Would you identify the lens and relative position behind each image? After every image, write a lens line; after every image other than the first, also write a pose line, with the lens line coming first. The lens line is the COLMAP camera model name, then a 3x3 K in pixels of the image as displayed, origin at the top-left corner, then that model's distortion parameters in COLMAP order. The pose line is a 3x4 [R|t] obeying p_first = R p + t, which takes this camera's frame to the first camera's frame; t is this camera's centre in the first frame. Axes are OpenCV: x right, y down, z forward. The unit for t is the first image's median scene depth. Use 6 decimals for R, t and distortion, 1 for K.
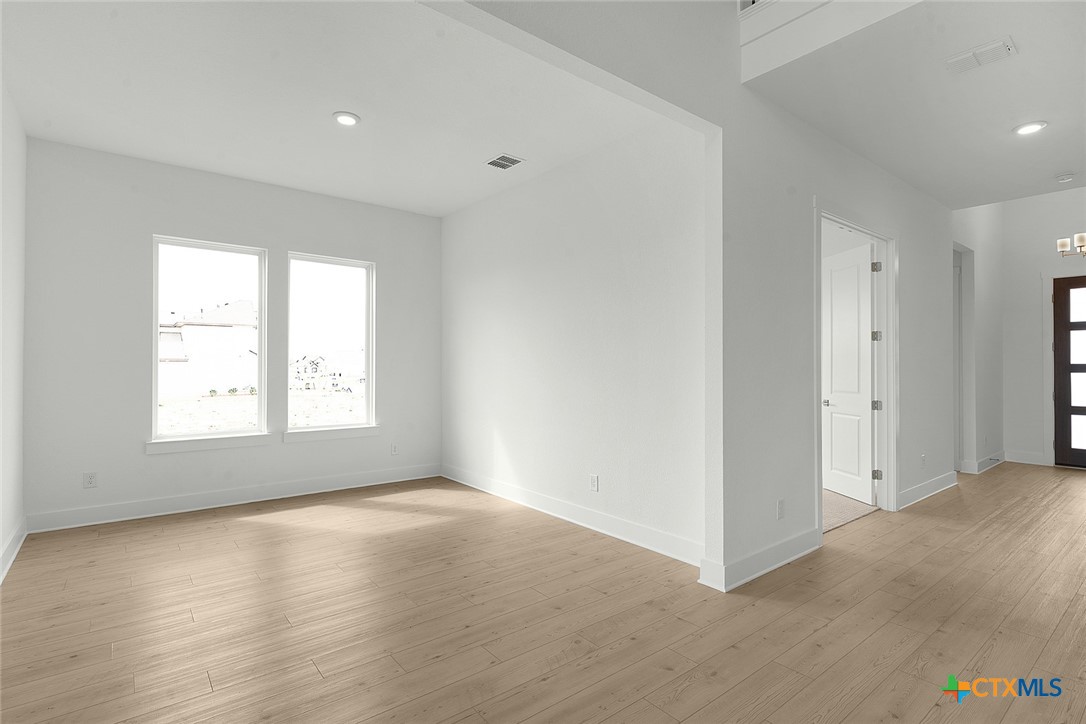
lens RADIAL K [[520.7, 0, 543.0], [0, 520.7, 362.0], [0, 0, 1]] dist [0.004603, 0.001137]
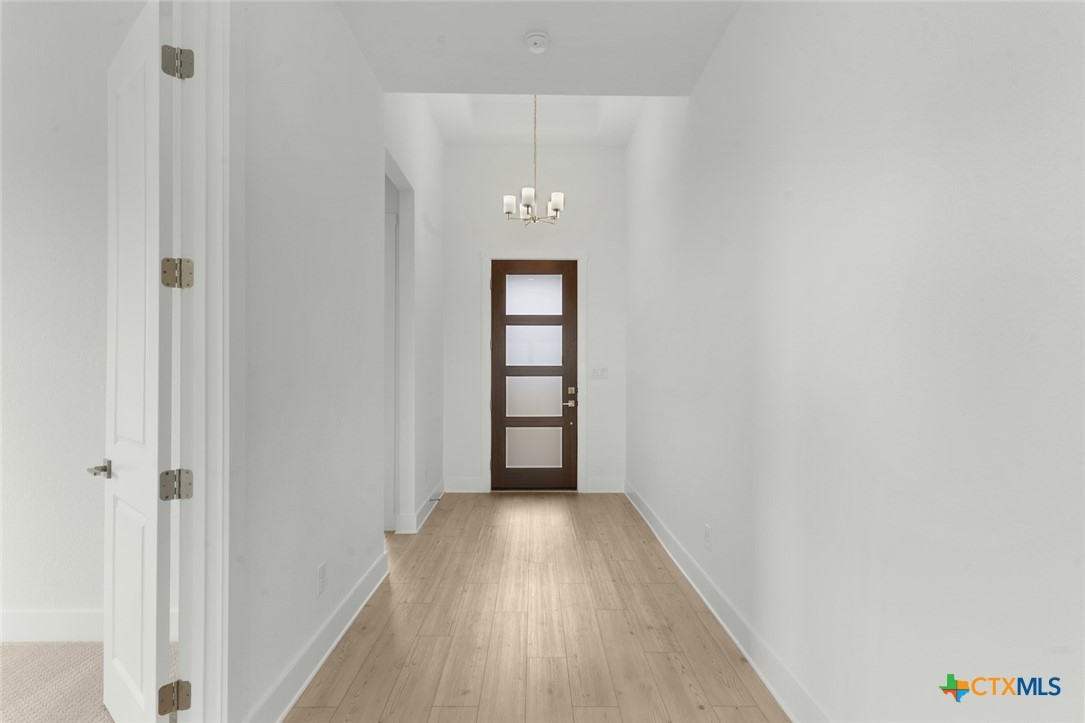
lens RADIAL K [[562.3, 0, 542.5], [0, 562.3, 361.5], [0, 0, 1]] dist [0.000177, 0.000029]
pose [[0.610786, 0.009433, 0.791740, 0.346300], [-0.003625, 0.999952, -0.009117, 0.004530], [-0.791788, 0.002699, 0.610790, 0.417871]]
